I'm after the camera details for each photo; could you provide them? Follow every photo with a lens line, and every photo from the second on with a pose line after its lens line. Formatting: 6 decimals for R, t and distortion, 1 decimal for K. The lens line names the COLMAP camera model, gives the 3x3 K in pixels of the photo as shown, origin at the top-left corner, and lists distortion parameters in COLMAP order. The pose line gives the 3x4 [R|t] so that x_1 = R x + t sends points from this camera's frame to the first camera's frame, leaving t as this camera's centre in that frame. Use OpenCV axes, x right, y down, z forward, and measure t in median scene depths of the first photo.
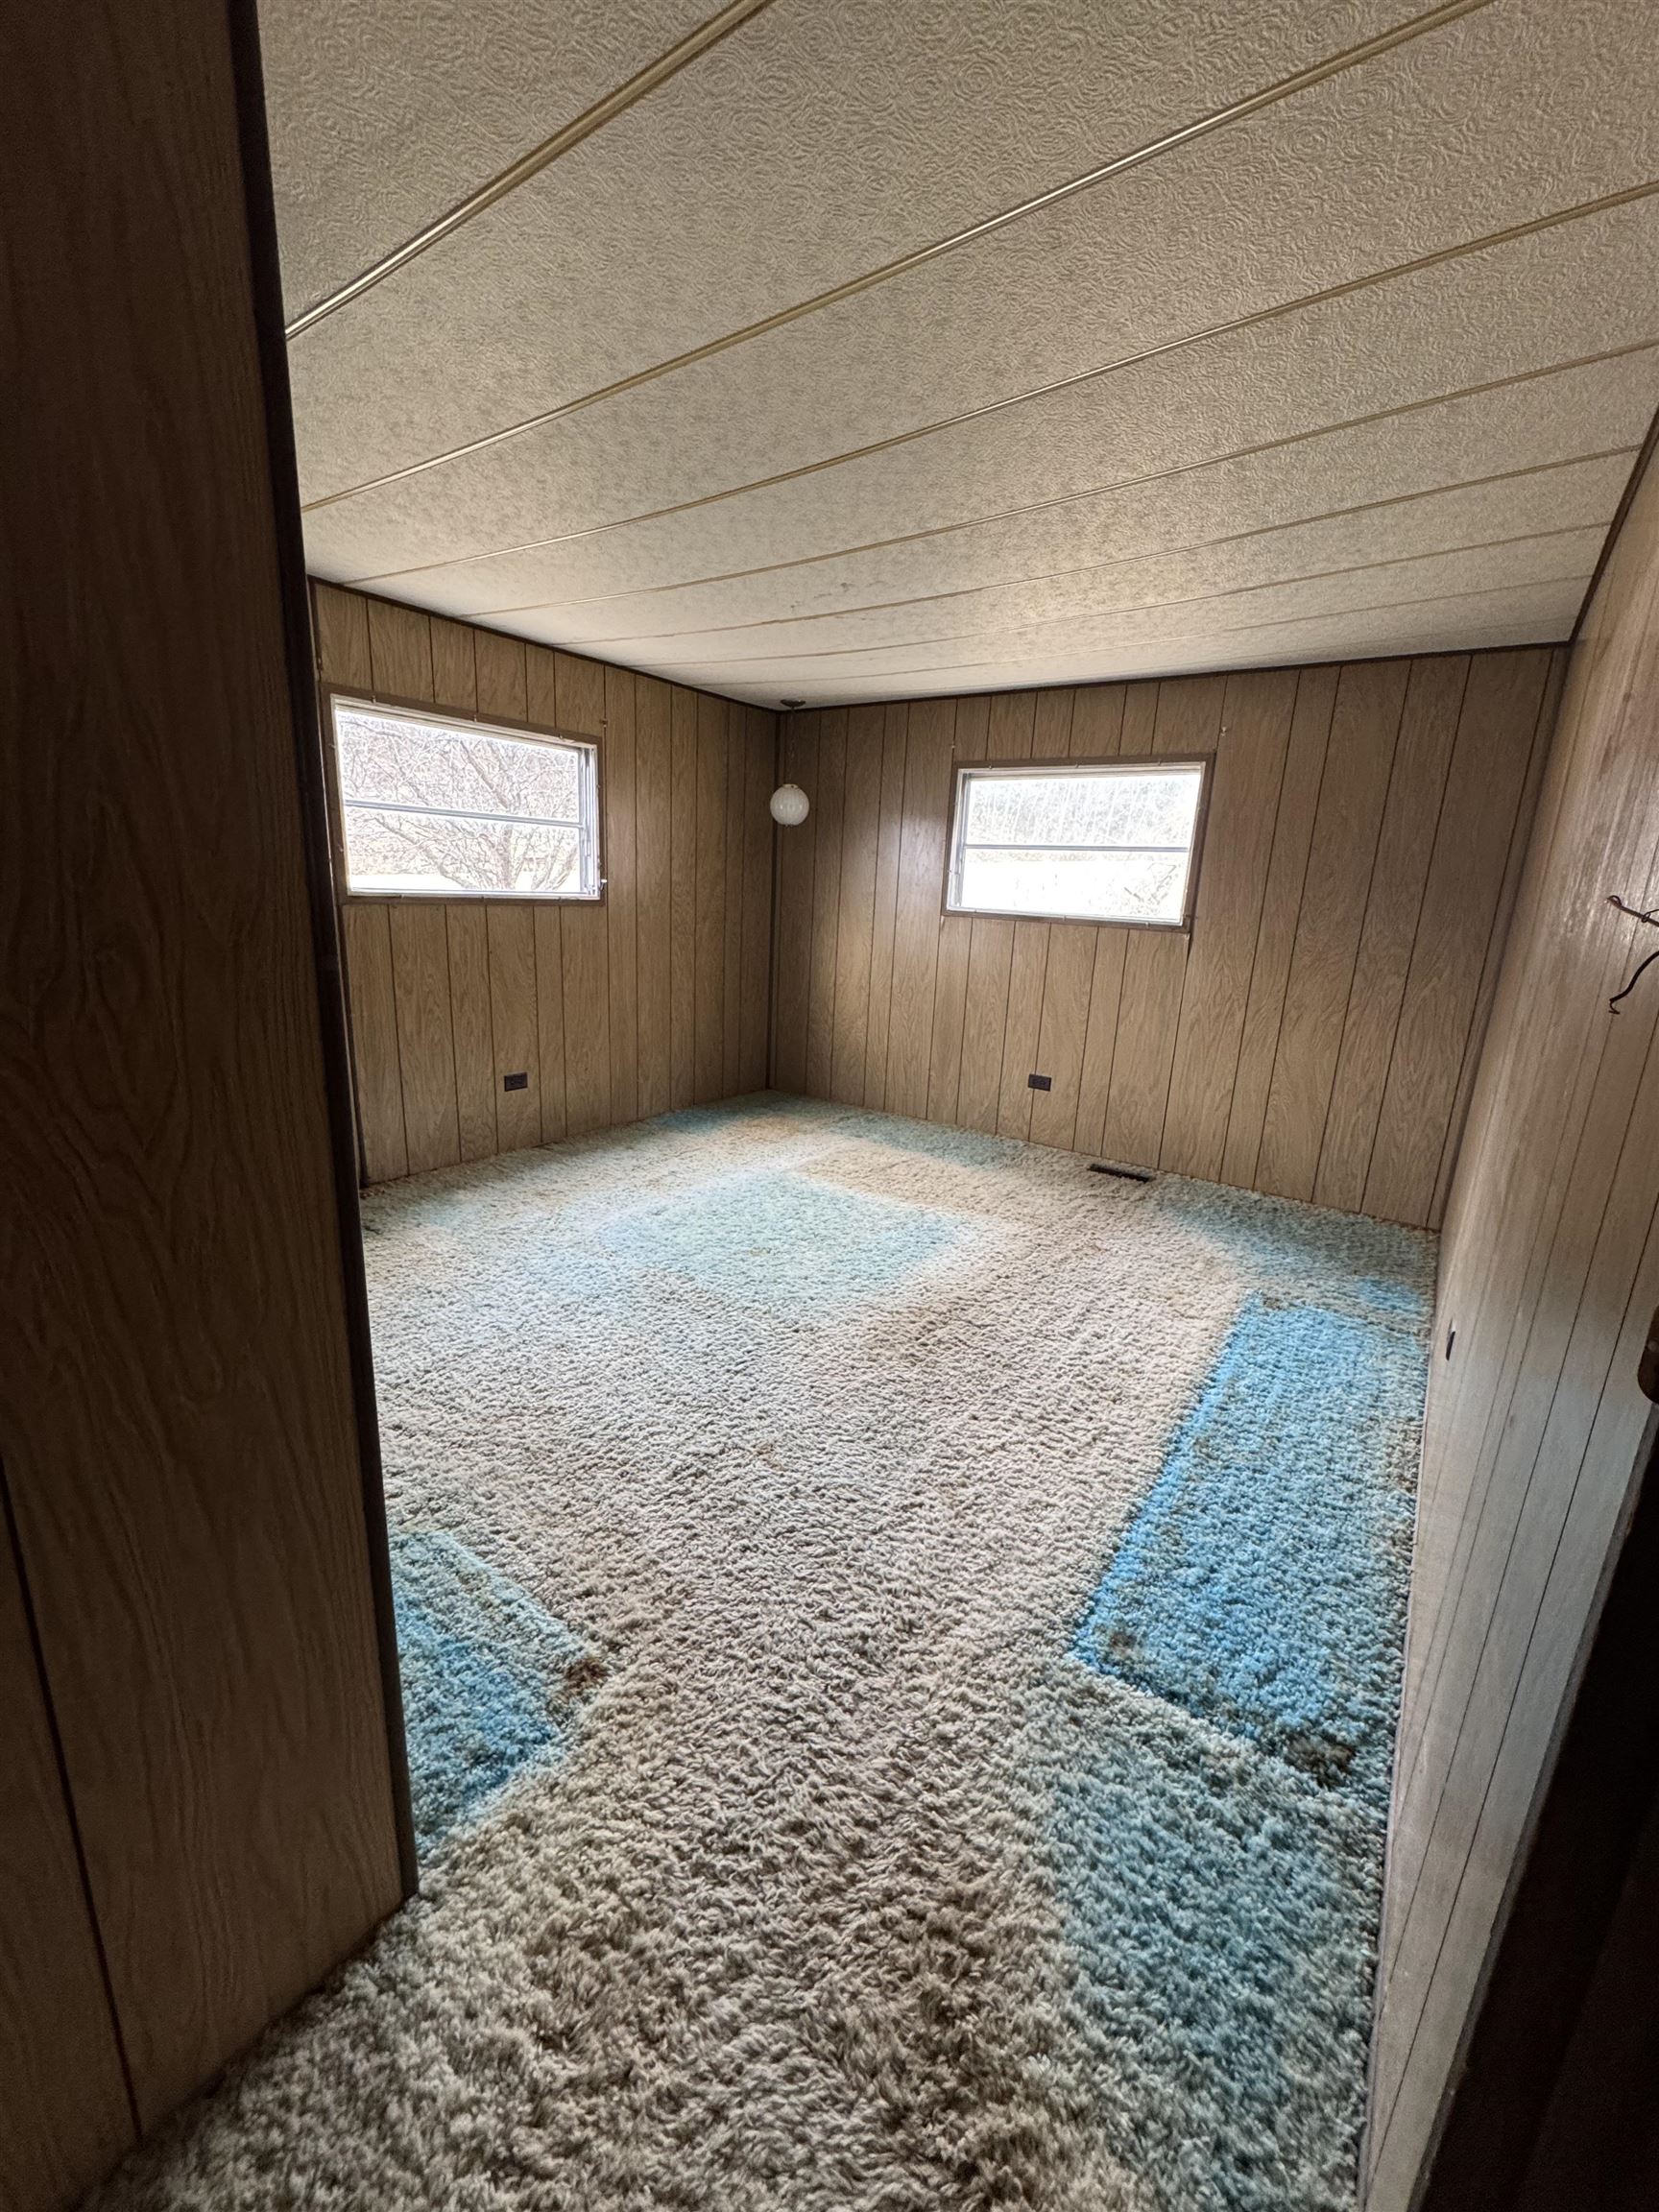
lens RADIAL K [[874.8, 0, 831.3], [0, 874.8, 1103.6], [0, 0, 1]] dist [-0.001686, -0.000130]
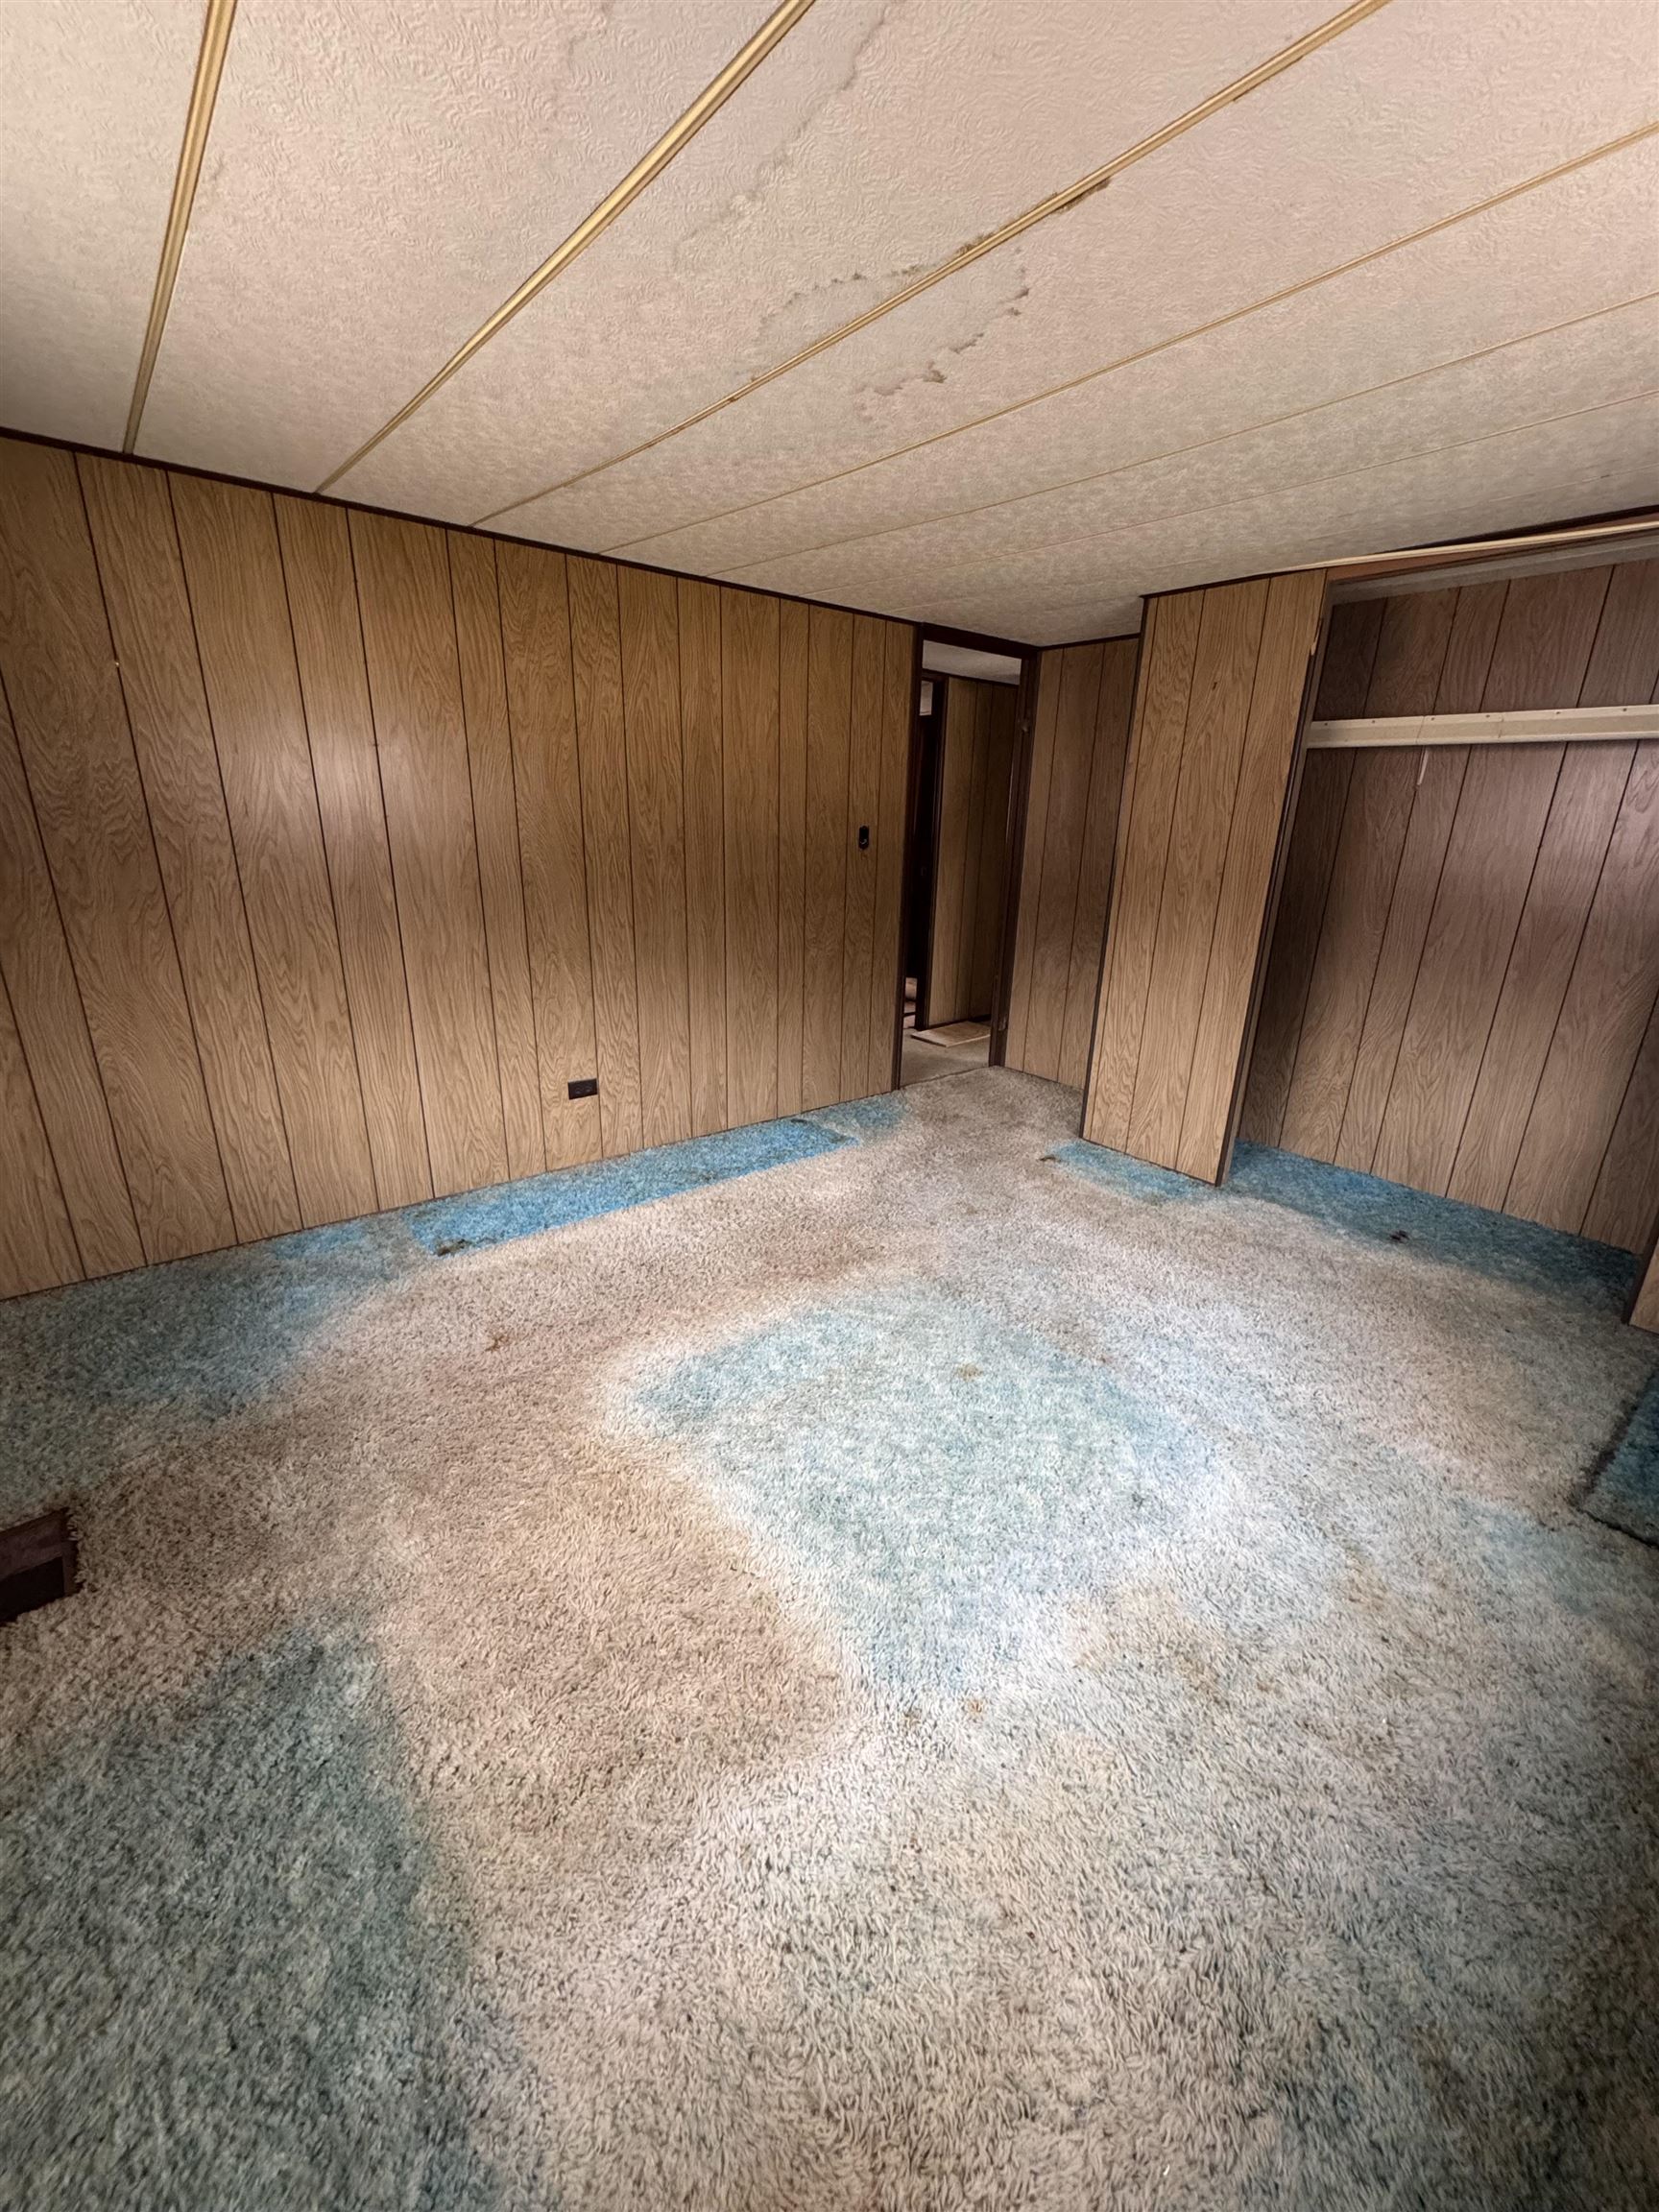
lens RADIAL K [[874.8, 0, 831.3], [0, 874.8, 1103.6], [0, 0, 1]] dist [-0.001686, -0.000130]
pose [[-0.961686, -0.150553, 0.229116, -0.075577], [-0.001078, 0.837790, 0.545992, -0.308507], [-0.274151, 0.524826, -0.805853, 1.062252]]
